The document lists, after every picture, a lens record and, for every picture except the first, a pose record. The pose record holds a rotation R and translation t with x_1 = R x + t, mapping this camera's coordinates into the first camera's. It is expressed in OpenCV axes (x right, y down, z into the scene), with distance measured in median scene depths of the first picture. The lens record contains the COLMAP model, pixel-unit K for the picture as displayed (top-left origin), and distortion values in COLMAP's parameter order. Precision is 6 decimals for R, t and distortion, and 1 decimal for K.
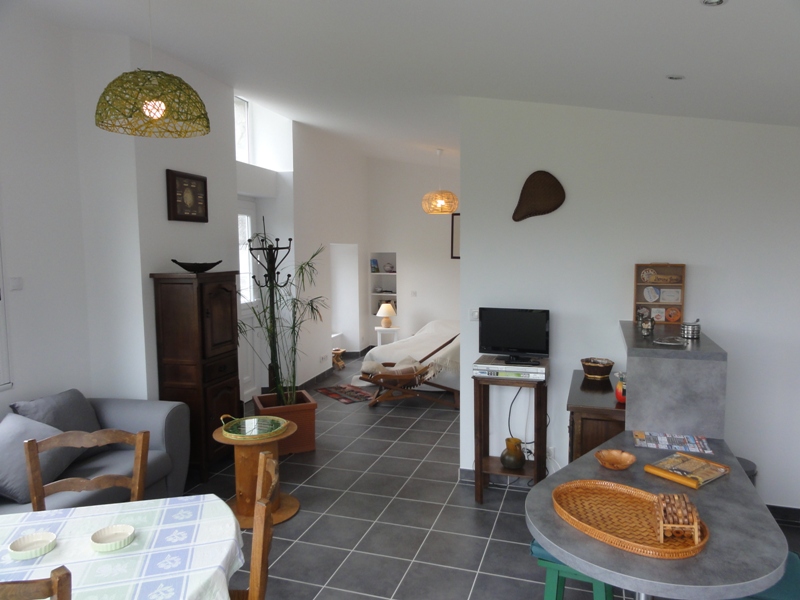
lens RADIAL K [[566.7, 0, 400.0], [0, 566.7, 300.0], [0, 0, 1]] dist [0.005110, 0.001164]
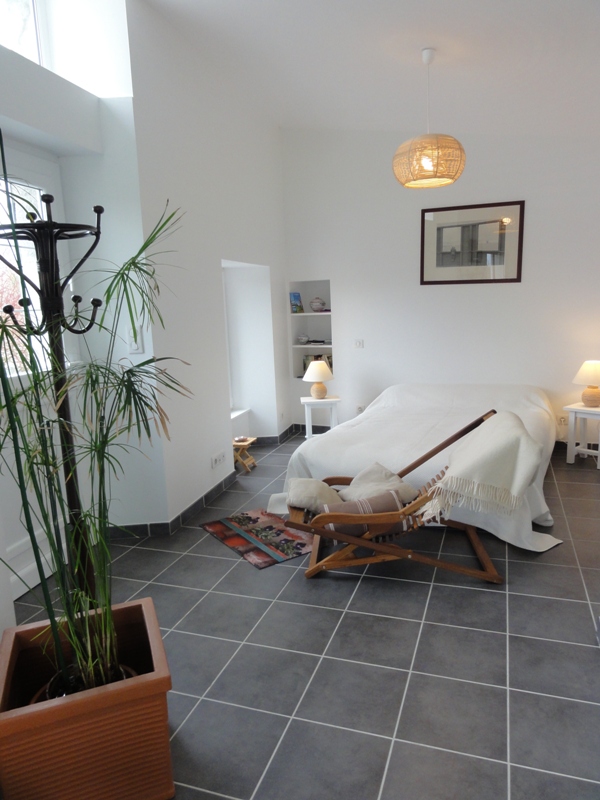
lens RADIAL K [[566.7, 0, 300.0], [0, 566.7, 400.0], [0, 0, 1]] dist [0.005110, 0.001164]
pose [[0.999370, -0.028102, -0.021696, -0.040830], [0.029824, 0.996054, 0.083587, -0.004434], [0.019262, -0.084181, 0.996264, 0.475882]]
